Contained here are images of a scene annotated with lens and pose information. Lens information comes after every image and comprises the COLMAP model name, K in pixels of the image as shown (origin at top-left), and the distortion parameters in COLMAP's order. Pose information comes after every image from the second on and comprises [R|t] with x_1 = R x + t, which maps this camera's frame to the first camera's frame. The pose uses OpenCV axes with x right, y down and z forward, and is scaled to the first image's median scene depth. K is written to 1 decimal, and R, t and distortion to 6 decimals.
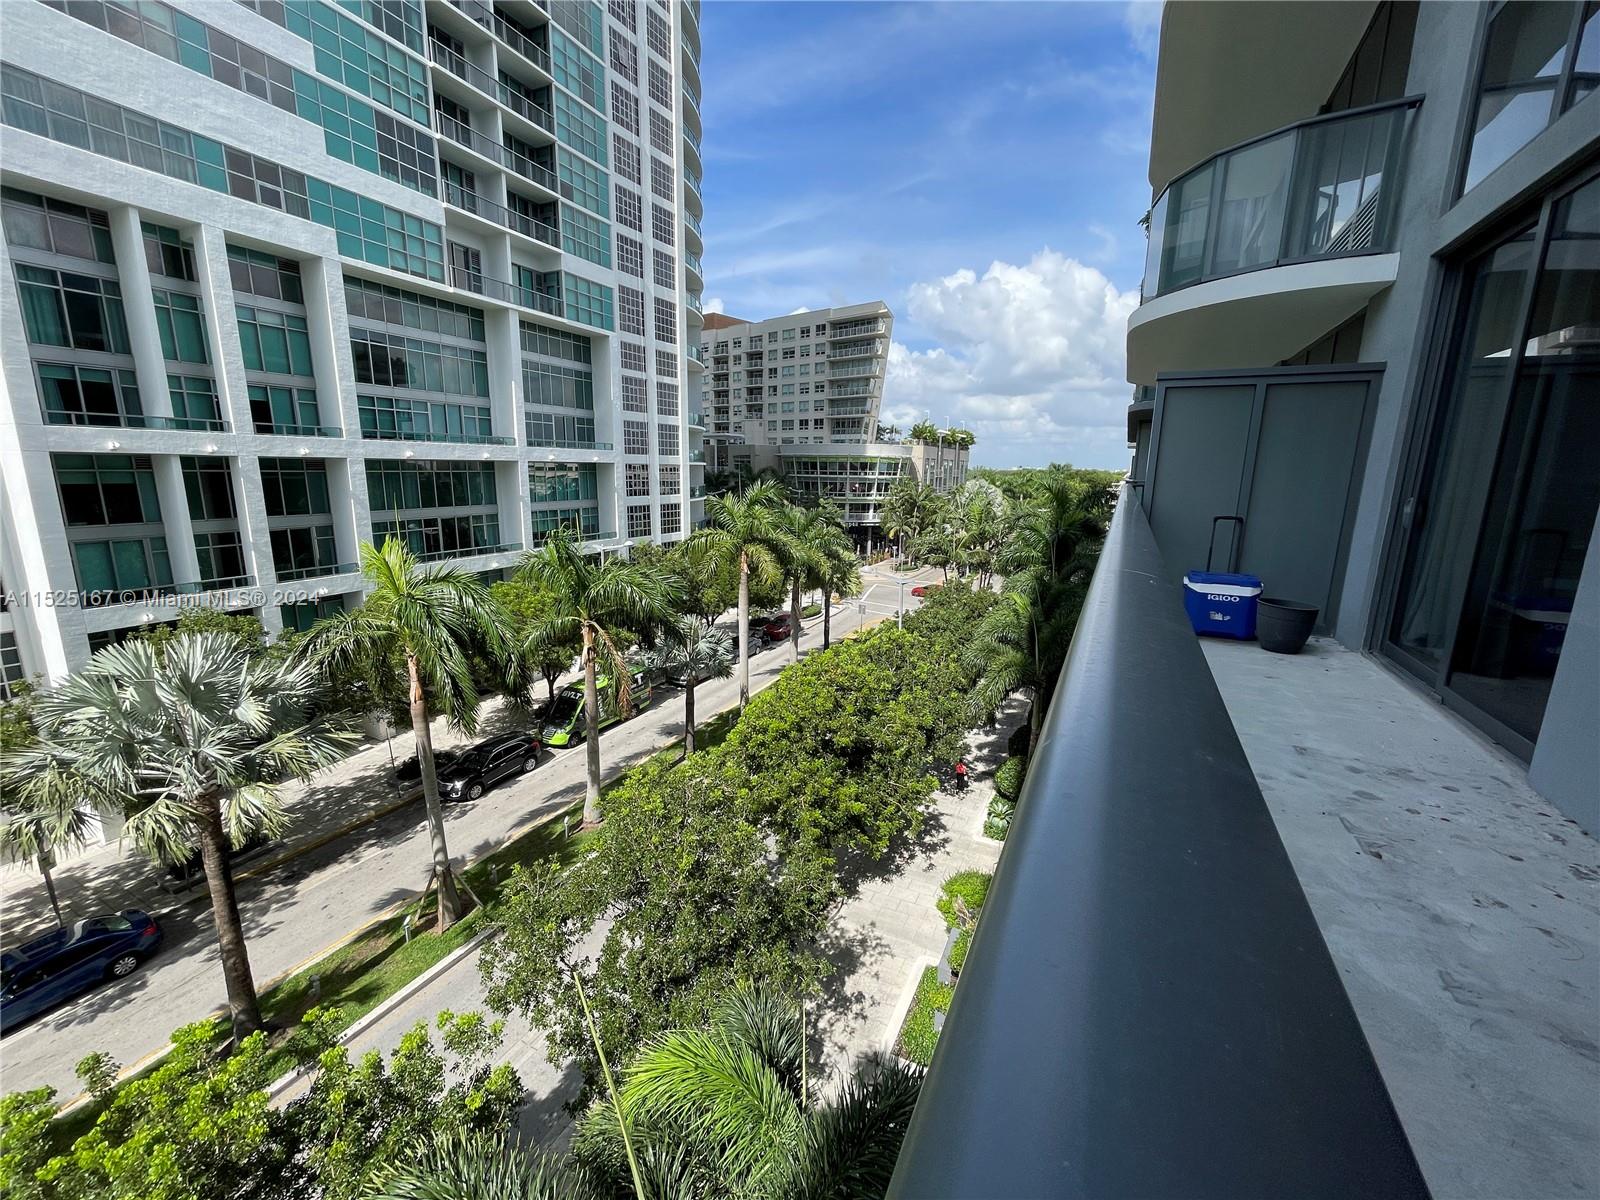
lens RADIAL K [[637.8, 0, 802.9], [0, 637.8, 599.1], [0, 0, 1]] dist [-0.004359, -0.000561]
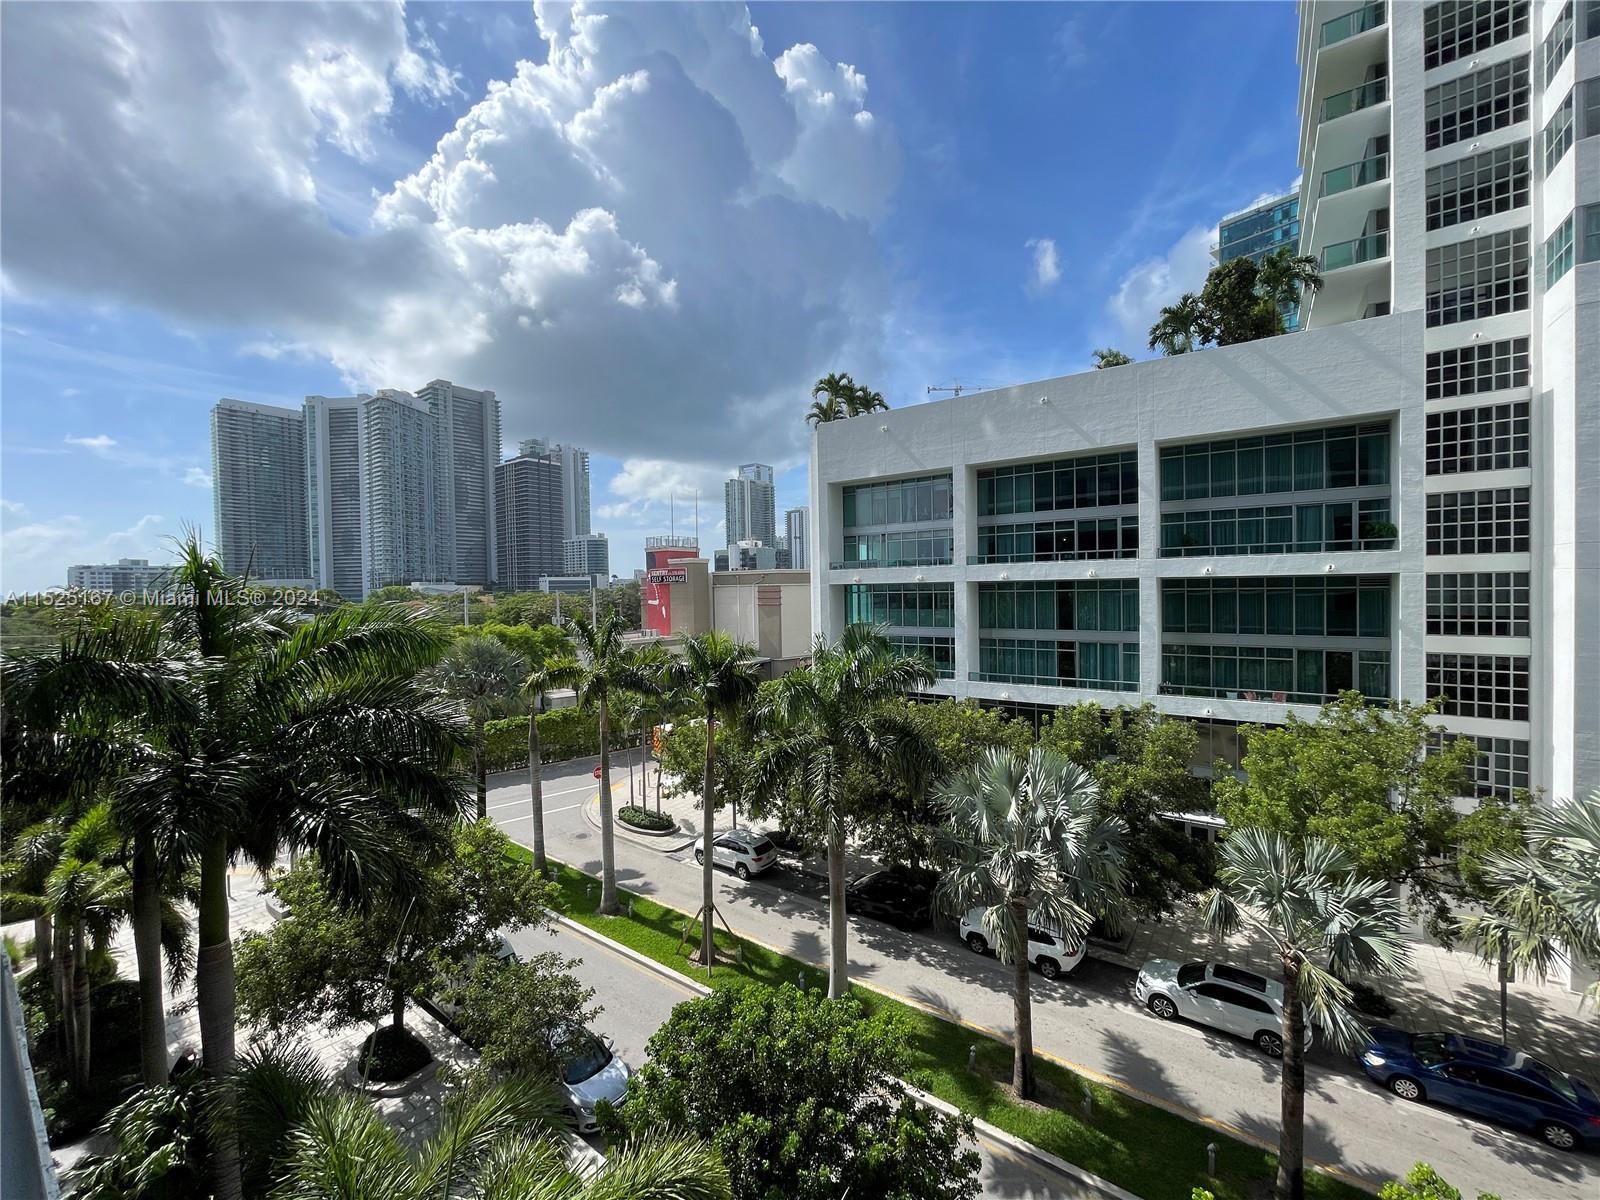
lens RADIAL K [[637.8, 0, 803.2], [0, 637.8, 595.9], [0, 0, 1]] dist [-0.004359, -0.000561]
pose [[-0.189901, -0.002684, -0.981800, 0.265944], [-0.183643, 0.982444, 0.032835, -0.108097], [0.964475, 0.186536, -0.187060, 0.559908]]
